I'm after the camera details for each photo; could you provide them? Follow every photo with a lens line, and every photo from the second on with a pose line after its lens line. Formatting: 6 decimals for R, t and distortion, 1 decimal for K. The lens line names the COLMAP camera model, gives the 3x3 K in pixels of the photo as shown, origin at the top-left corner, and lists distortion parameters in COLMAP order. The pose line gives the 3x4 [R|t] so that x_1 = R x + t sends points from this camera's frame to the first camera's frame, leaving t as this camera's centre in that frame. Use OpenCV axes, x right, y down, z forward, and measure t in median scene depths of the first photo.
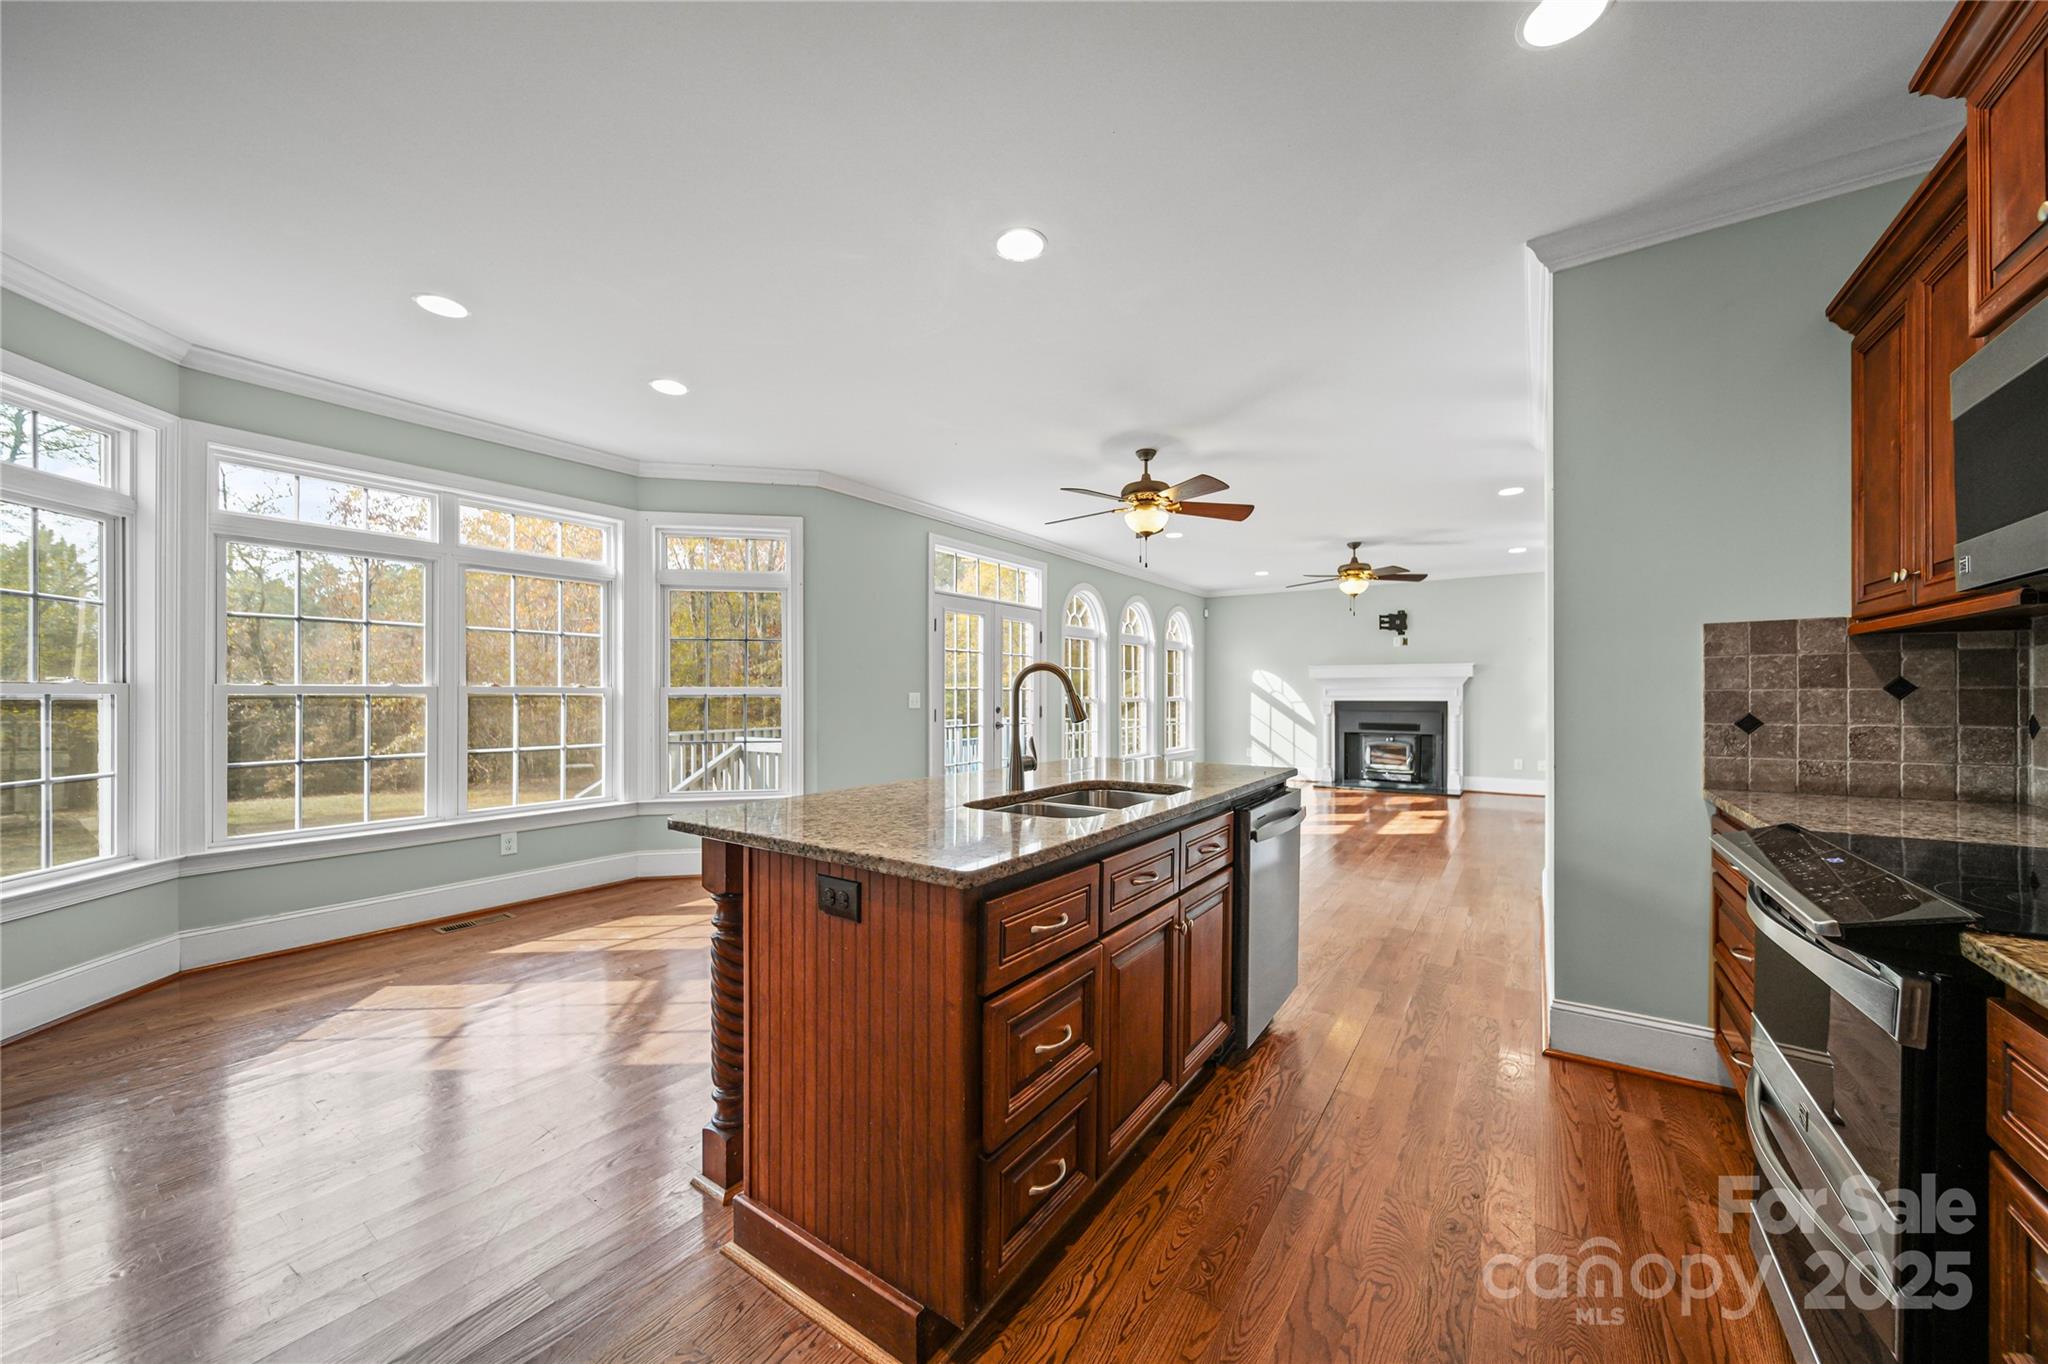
lens RADIAL K [[738.4, 0, 1056.3], [0, 738.4, 692.5], [0, 0, 1]] dist [-0.001018, -0.000510]
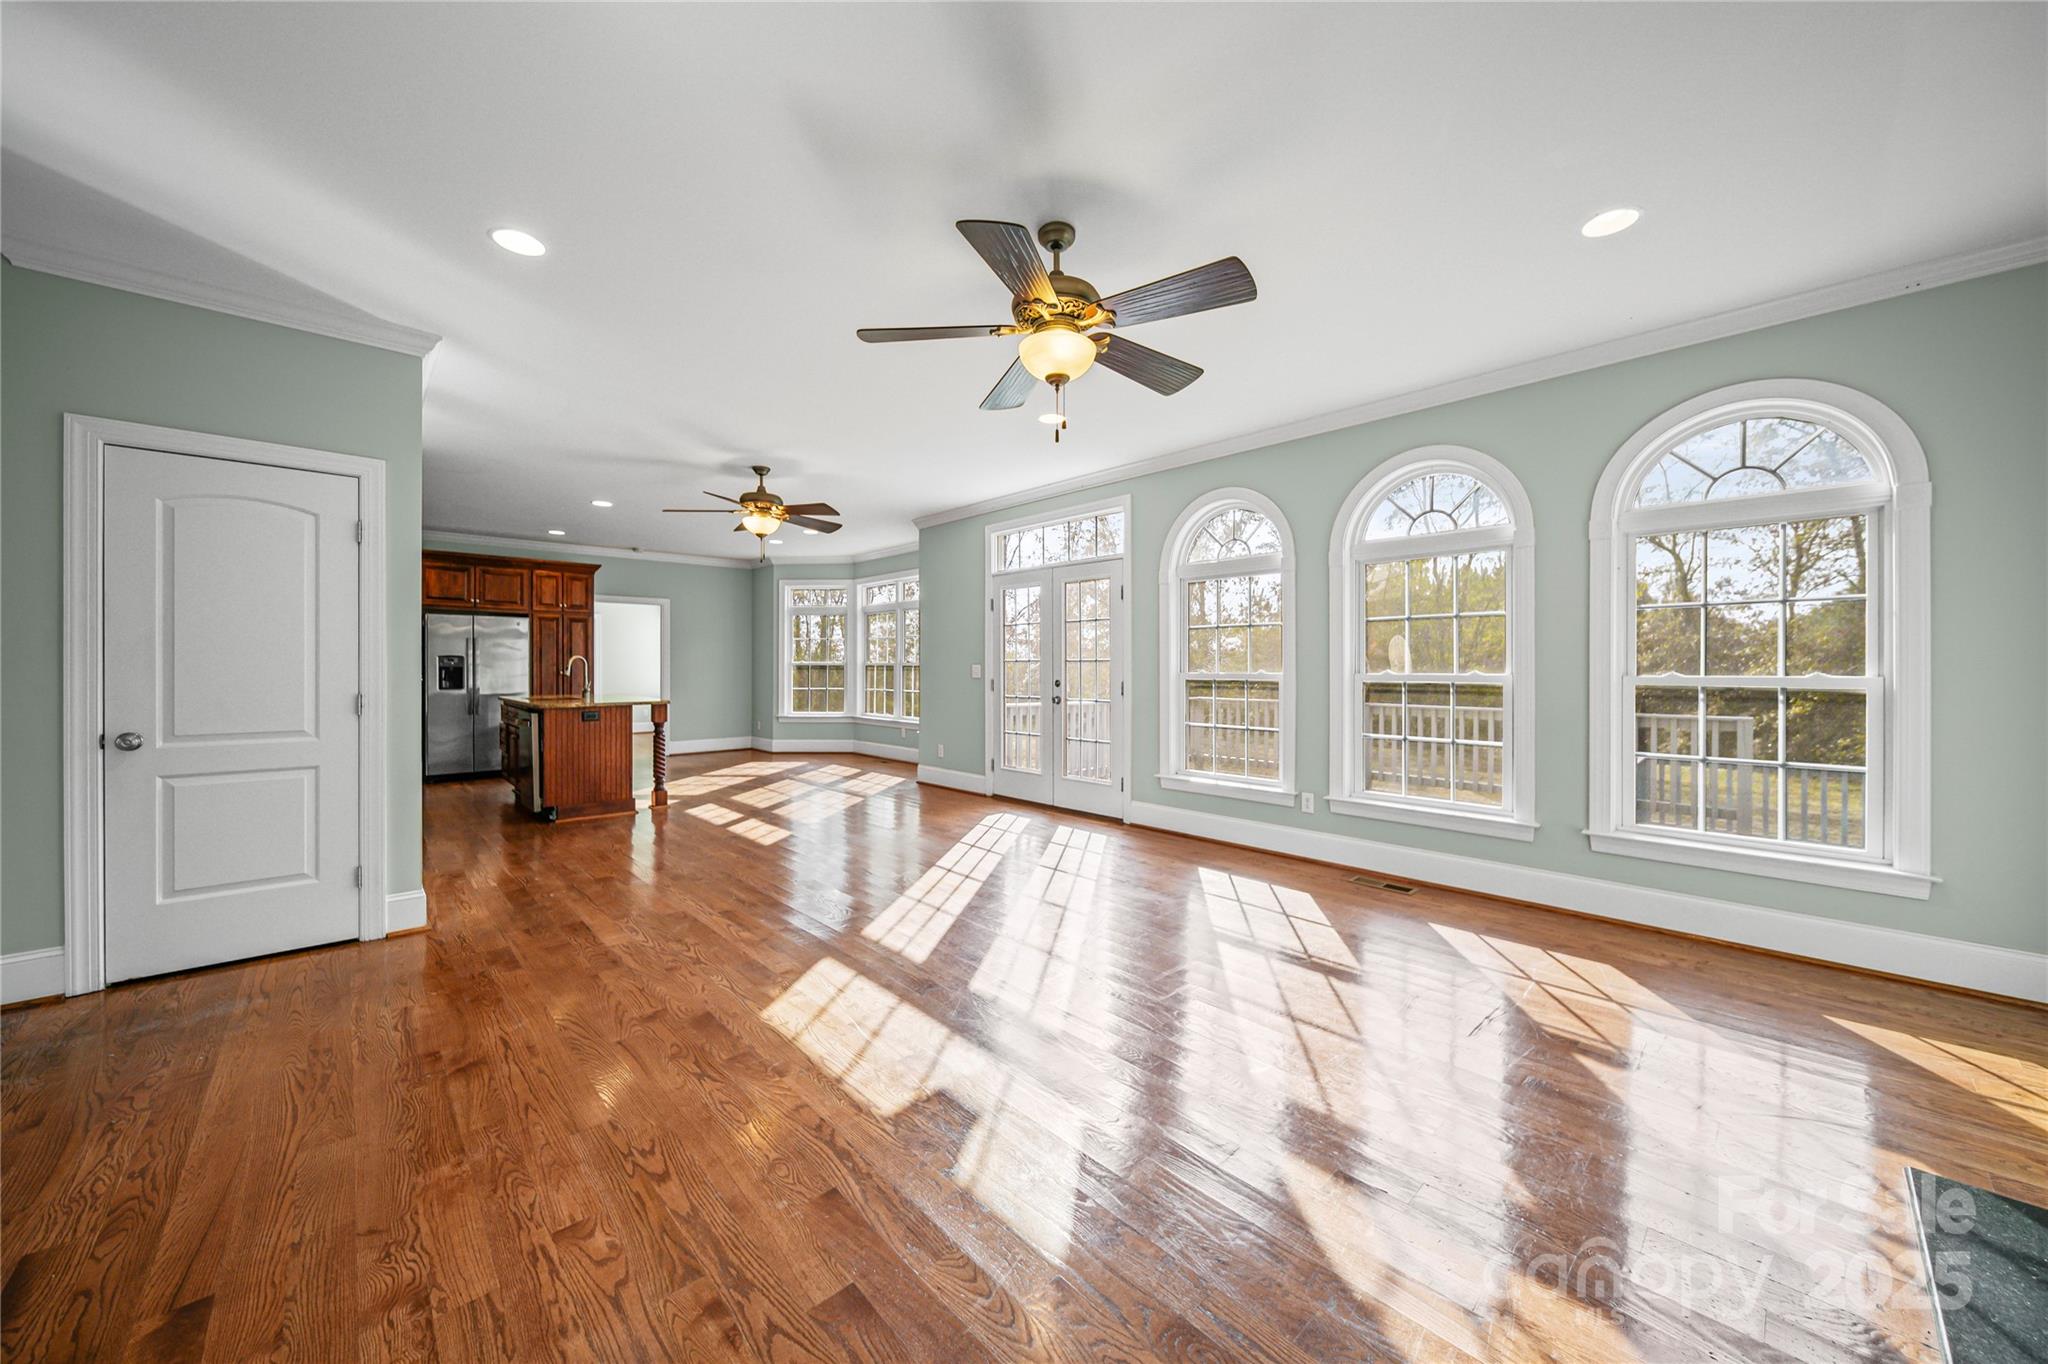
lens RADIAL K [[738.4, 0, 1031.5], [0, 738.4, 675.7], [0, 0, 1]] dist [-0.001018, -0.000510]
pose [[-0.243431, 0.017442, -0.969761, 0.680222], [0.005212, 0.999847, 0.016675, -0.002089], [0.969904, -0.000996, -0.243485, 0.961916]]
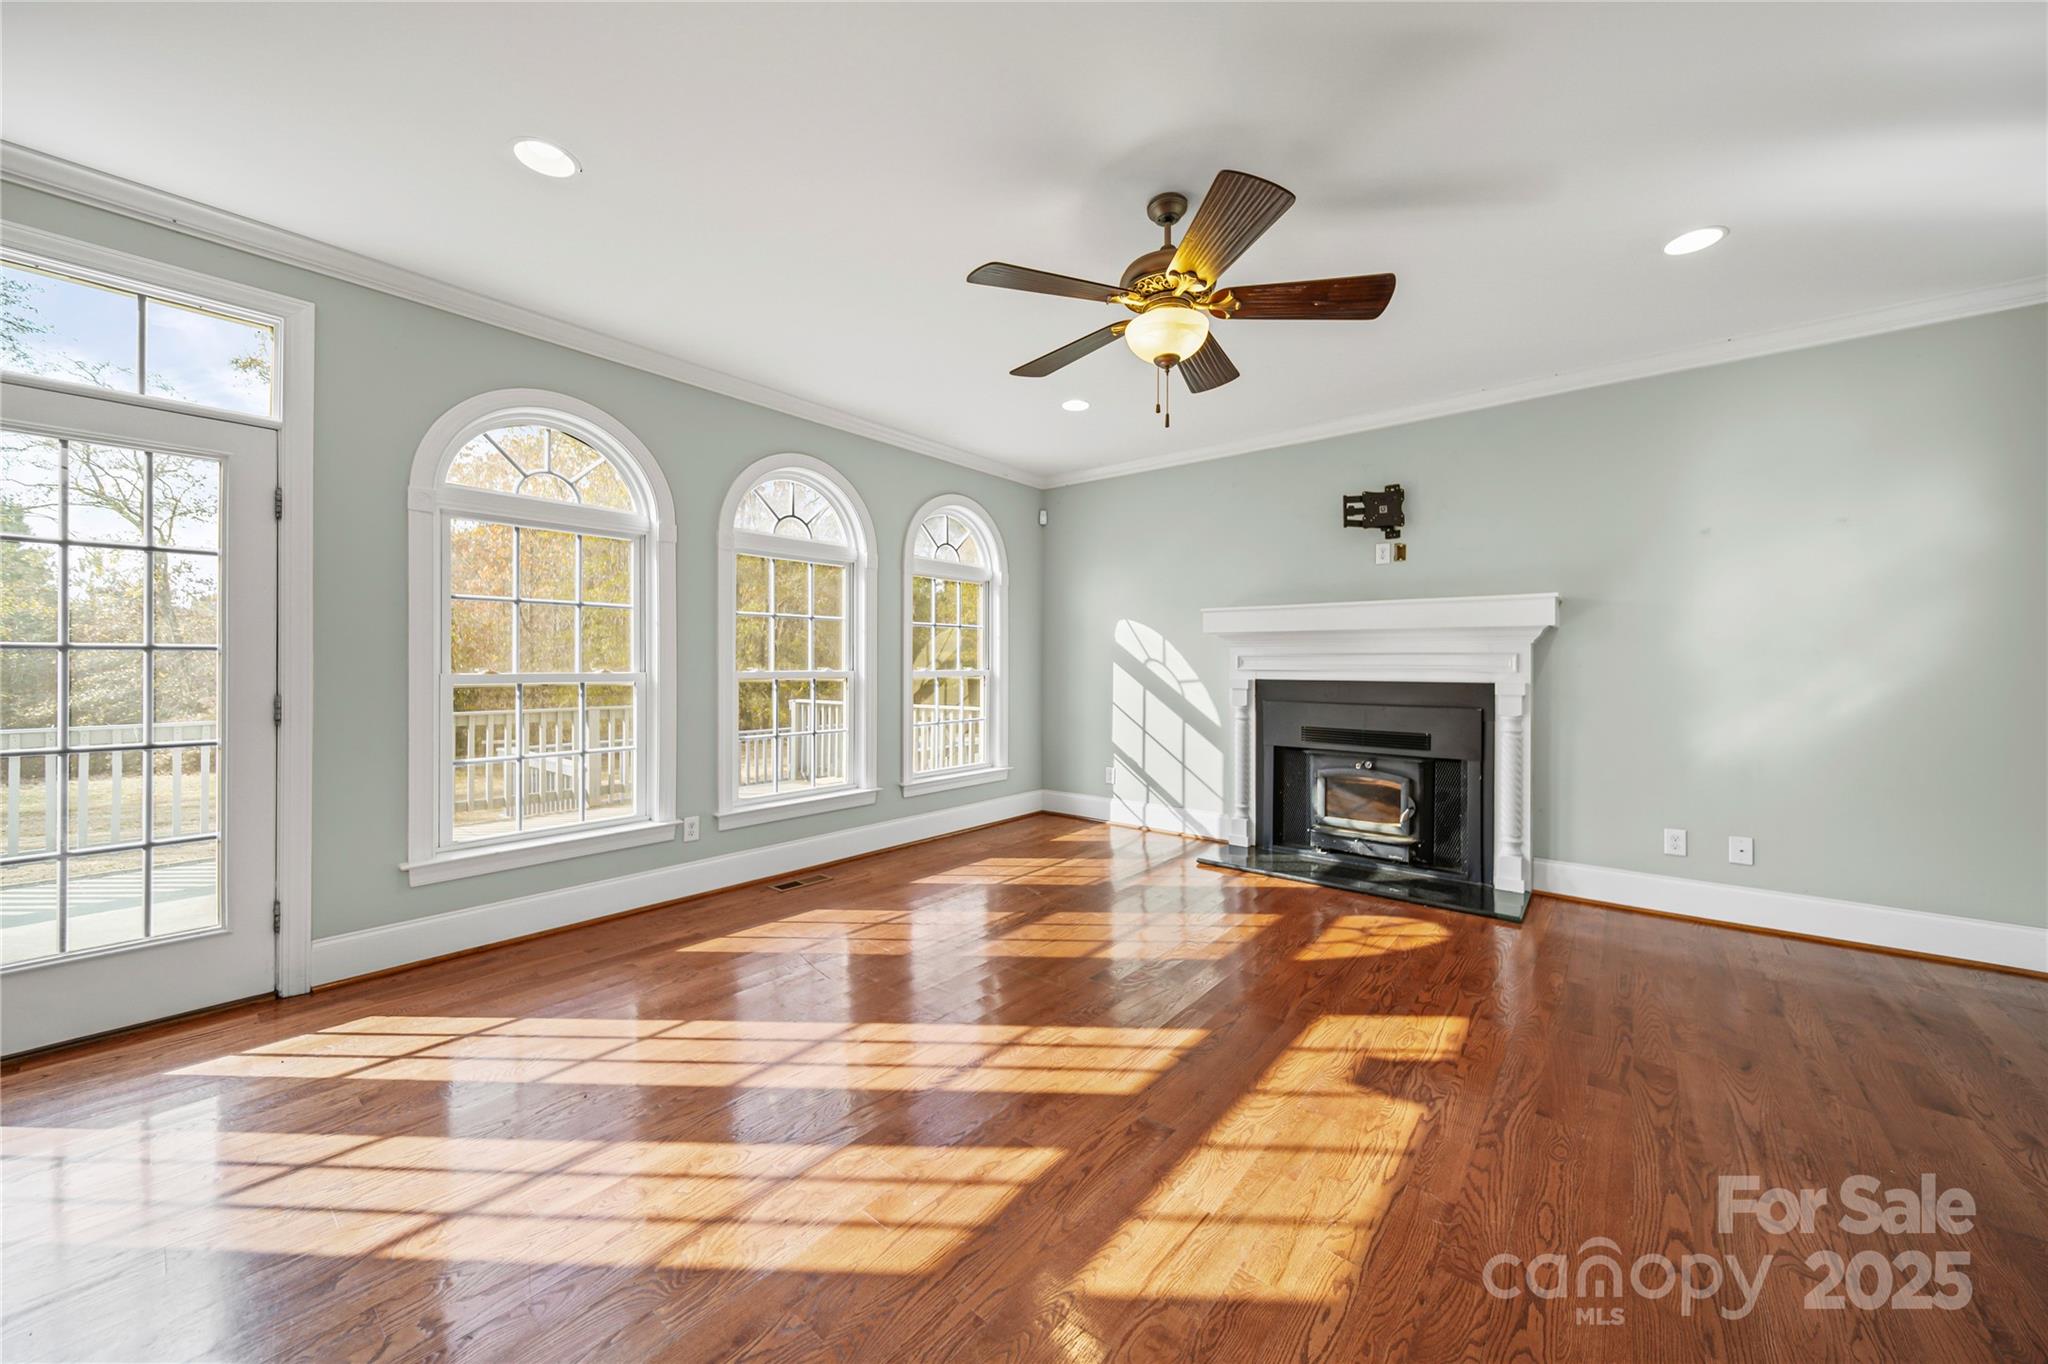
lens RADIAL K [[738.4, 0, 1040.7], [0, 738.4, 664.5], [0, 0, 1]] dist [-0.001018, -0.000510]
pose [[0.994288, 0.004157, -0.106653, 0.324959], [-0.003980, 0.999990, 0.001870, 0.000823], [0.106660, -0.001435, 0.994295, 0.564639]]
